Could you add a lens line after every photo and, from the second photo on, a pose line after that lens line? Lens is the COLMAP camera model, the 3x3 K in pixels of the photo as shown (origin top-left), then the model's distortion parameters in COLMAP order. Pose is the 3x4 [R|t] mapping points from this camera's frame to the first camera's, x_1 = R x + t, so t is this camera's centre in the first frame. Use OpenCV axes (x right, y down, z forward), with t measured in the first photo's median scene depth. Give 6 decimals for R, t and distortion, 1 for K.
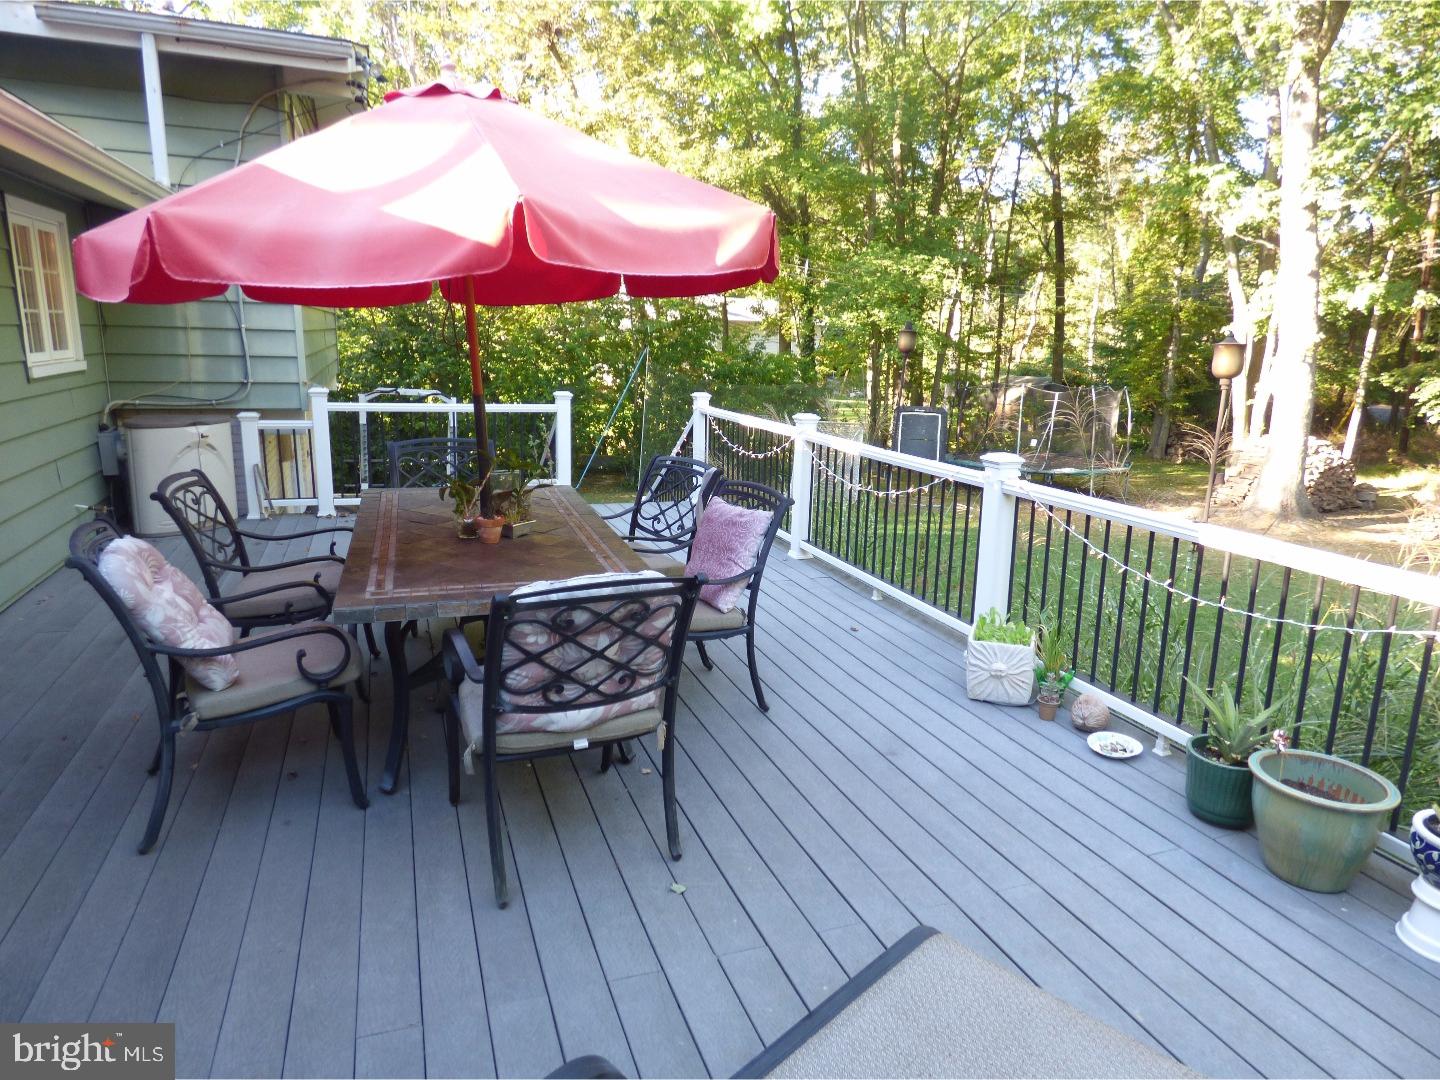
lens RADIAL K [[880.3, 0, 720.2], [0, 880.3, 541.5], [0, 0, 1]] dist [0.003793, -0.018673]
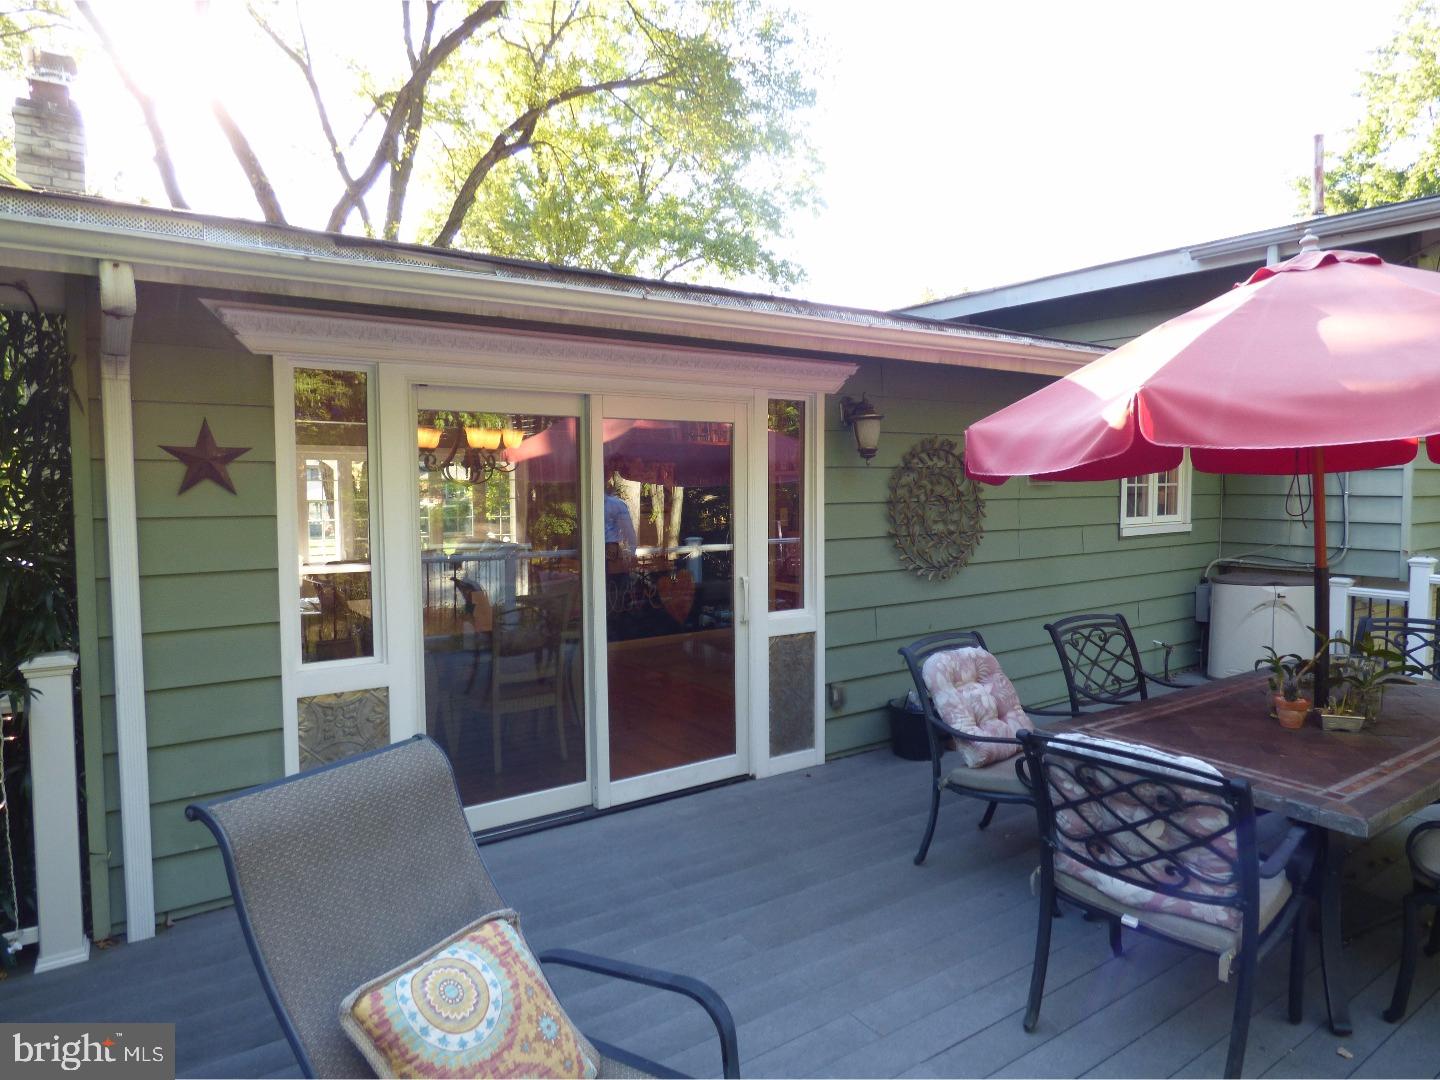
lens RADIAL K [[880.3, 0, 720.2], [0, 880.3, 541.5], [0, 0, 1]] dist [0.003793, -0.018673]
pose [[0.242977, 0.034743, -0.969410, 0.551478], [-0.207892, 0.978003, -0.017056, -0.057452], [0.947493, 0.205677, 0.244855, 0.209203]]
